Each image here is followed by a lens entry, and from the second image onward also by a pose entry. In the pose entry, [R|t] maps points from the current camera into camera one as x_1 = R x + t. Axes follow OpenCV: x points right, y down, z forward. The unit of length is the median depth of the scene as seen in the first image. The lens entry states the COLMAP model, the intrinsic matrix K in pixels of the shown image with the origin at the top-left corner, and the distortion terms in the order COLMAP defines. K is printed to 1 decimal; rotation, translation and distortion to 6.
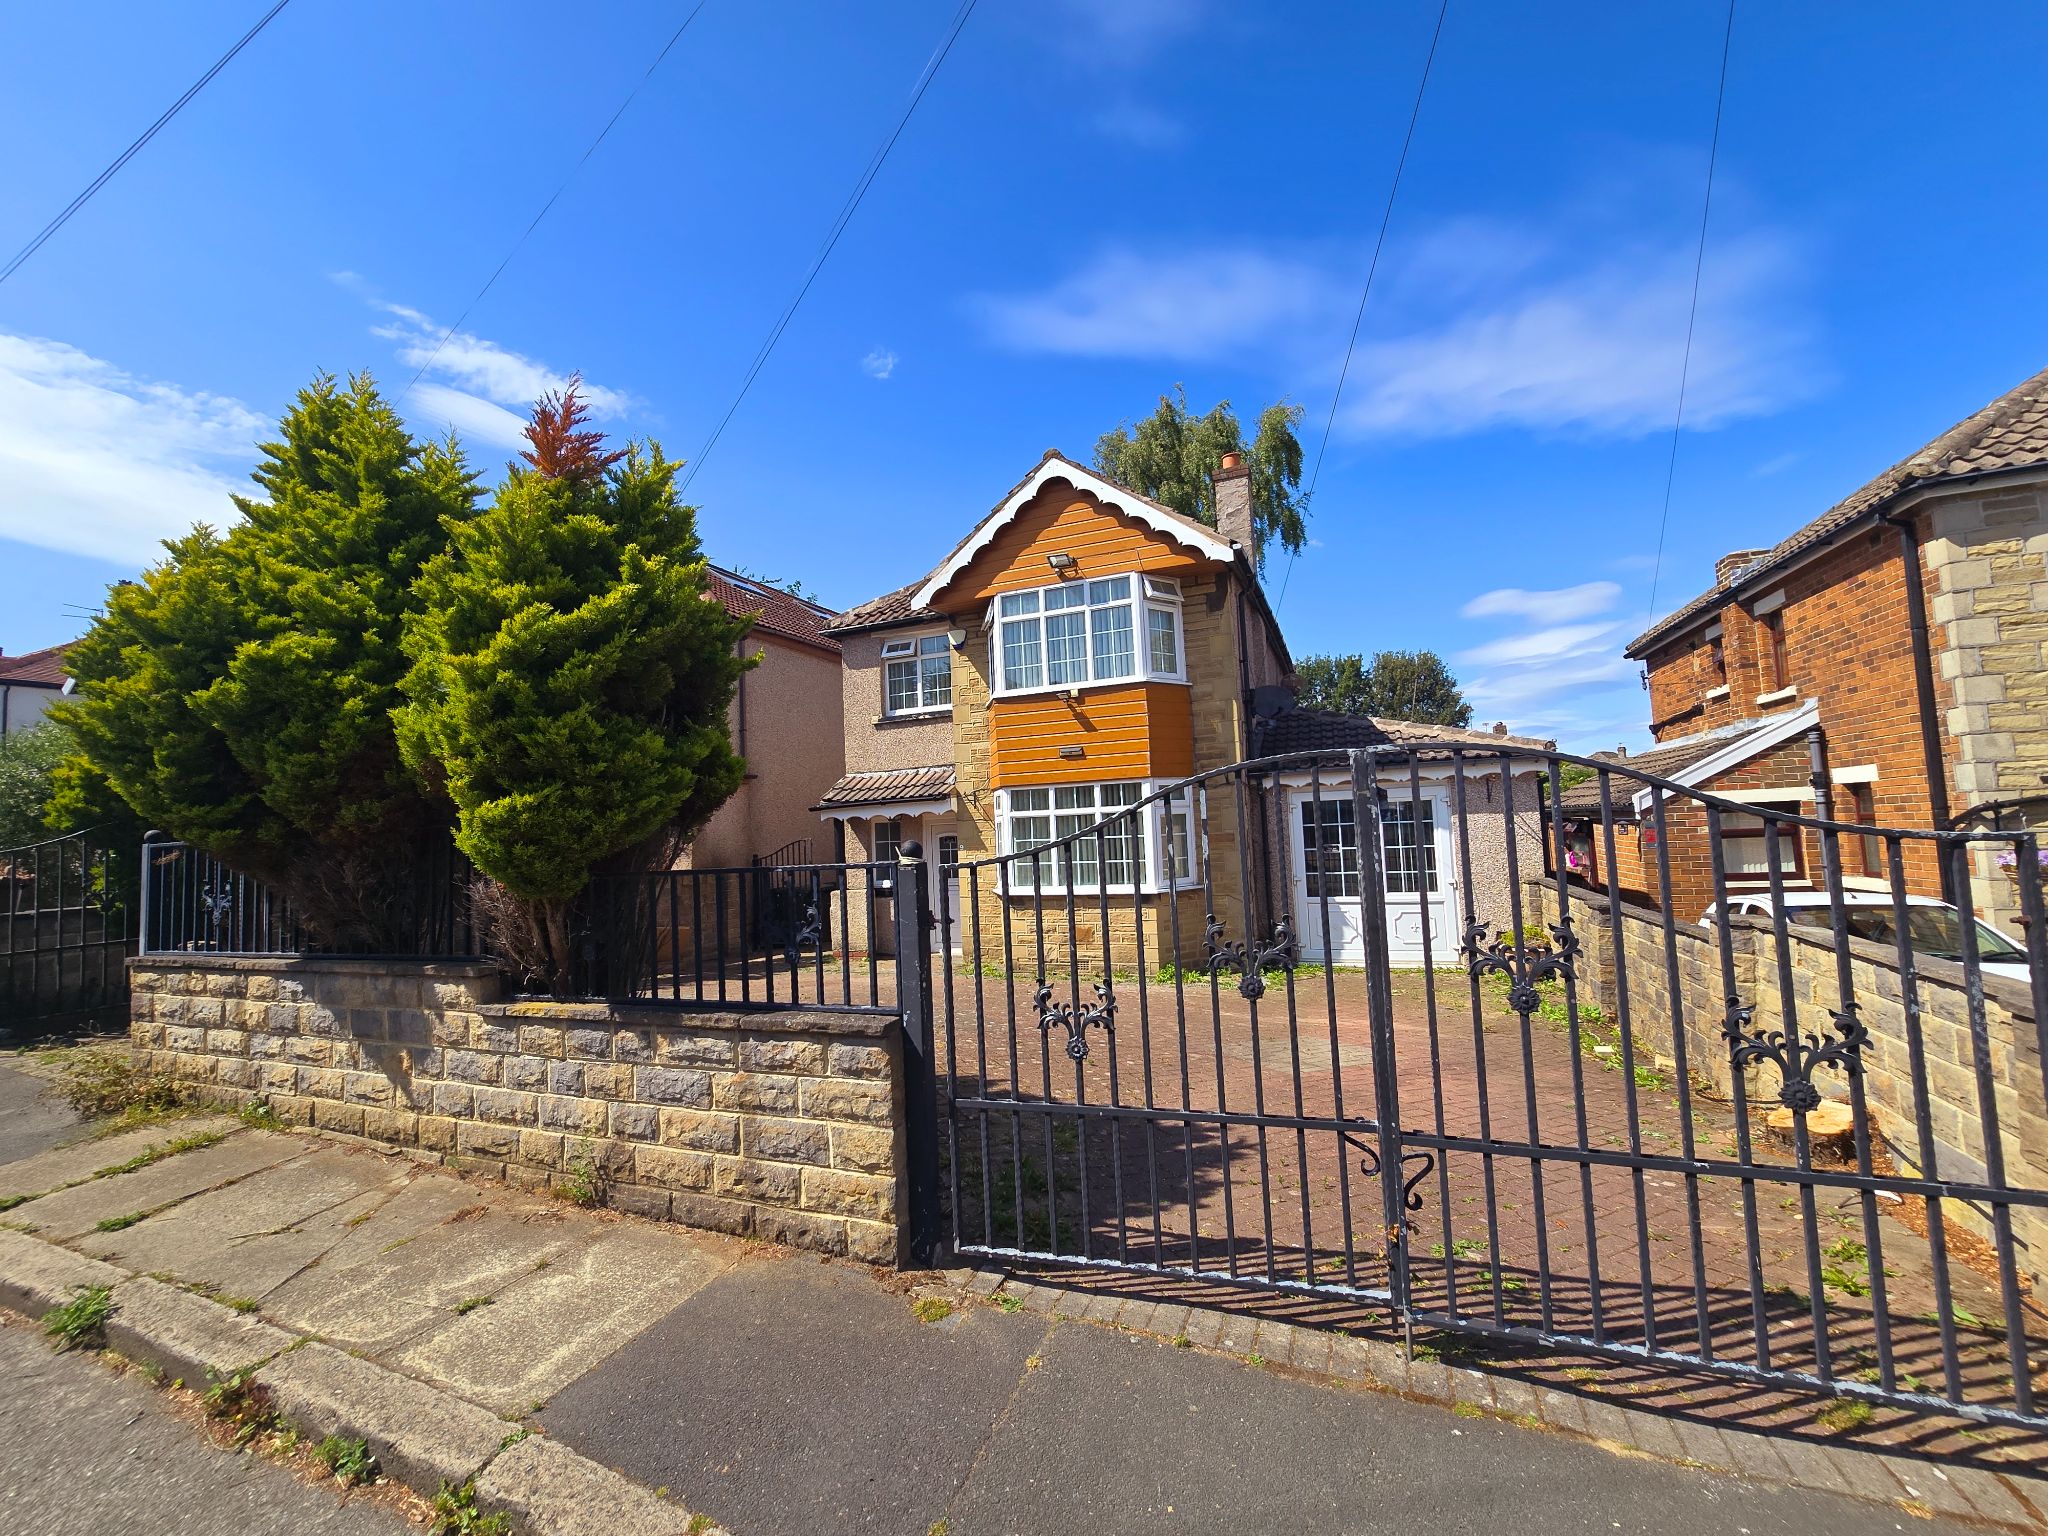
lens RADIAL K [[835.6, 0, 1025.4], [0, 835.6, 768.5], [0, 0, 1]] dist [0.001973, 0.000029]
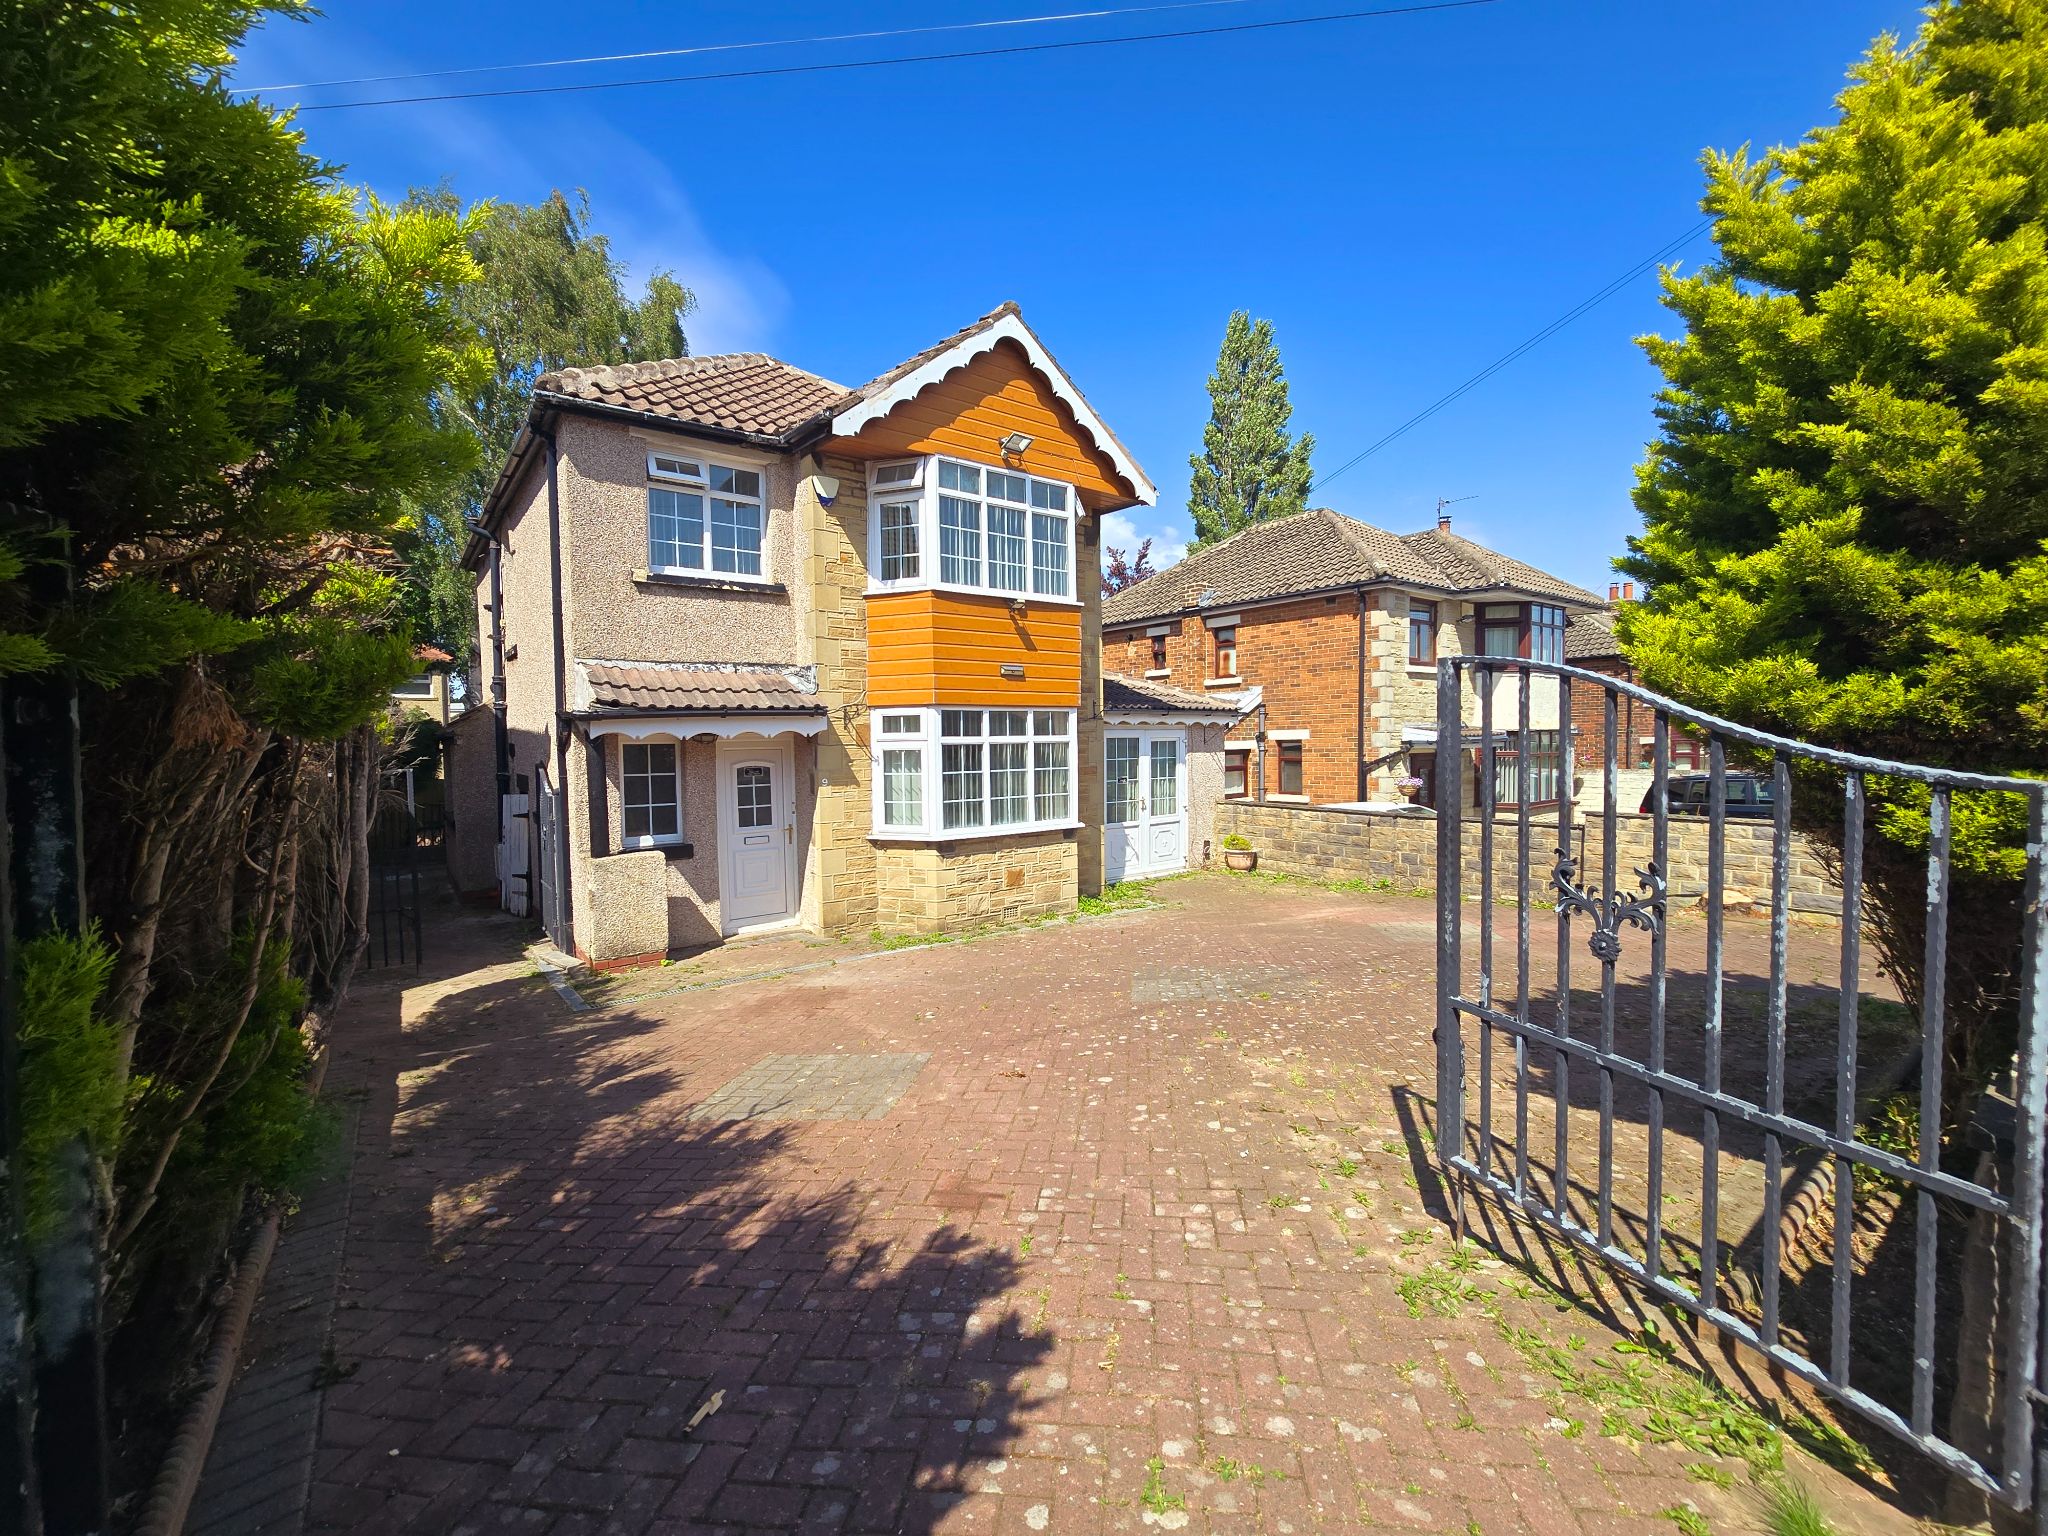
lens RADIAL K [[835.6, 0, 1013.5], [0, 835.6, 771.7], [0, 0, 1]] dist [0.001973, 0.000029]
pose [[0.512846, 0.002056, 0.858478, -0.675549], [-0.072130, 0.996564, 0.040703, 0.047637], [-0.855445, -0.082797, 0.511232, 0.534832]]
